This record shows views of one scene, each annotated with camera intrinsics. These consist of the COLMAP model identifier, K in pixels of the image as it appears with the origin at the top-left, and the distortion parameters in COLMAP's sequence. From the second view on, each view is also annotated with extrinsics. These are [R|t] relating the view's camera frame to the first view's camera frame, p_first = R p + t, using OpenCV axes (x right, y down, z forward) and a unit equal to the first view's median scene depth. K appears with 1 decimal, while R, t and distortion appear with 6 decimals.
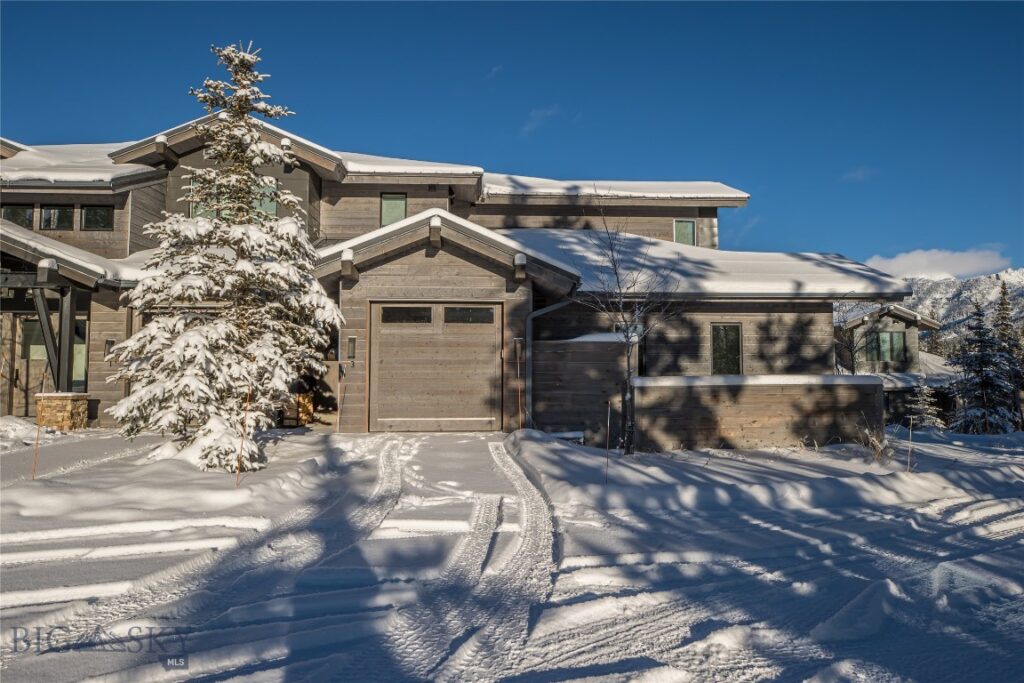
lens RADIAL K [[640.2, 0, 512.0], [0, 640.2, 341.5], [0, 0, 1]] dist [-0.042184, 0.024845]
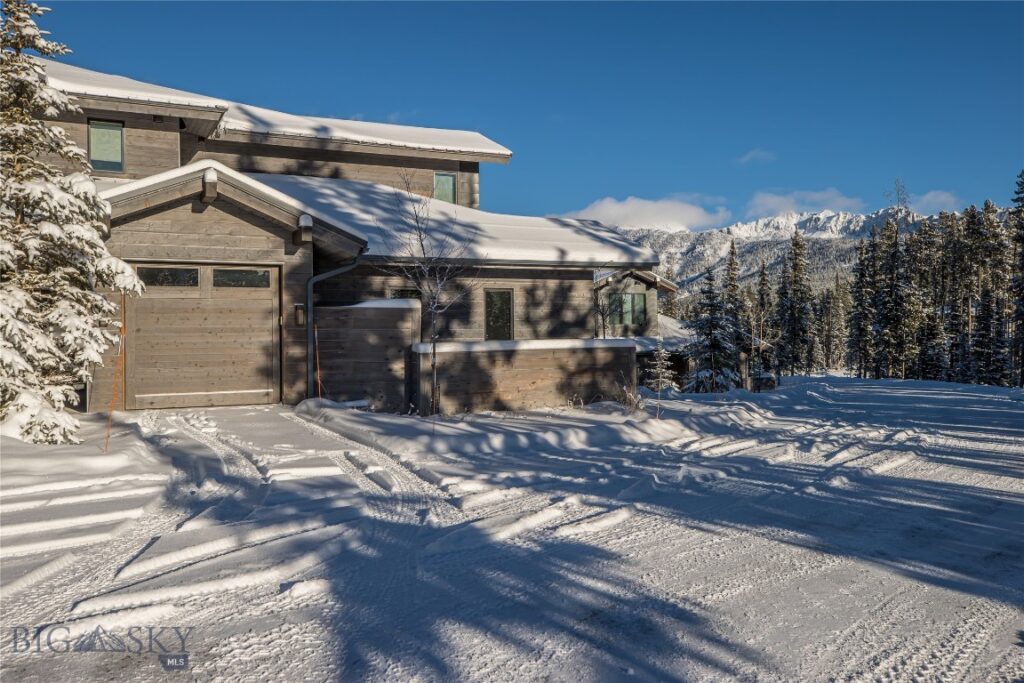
lens RADIAL K [[900.6, 0, 512.0], [0, 900.6, 341.5], [0, 0, 1]] dist [0.004083, -0.000156]
pose [[0.913157, -0.014853, 0.407338, -0.236977], [-0.005288, 0.998820, 0.048275, -0.014955], [-0.407574, -0.046236, 0.912001, -0.331308]]
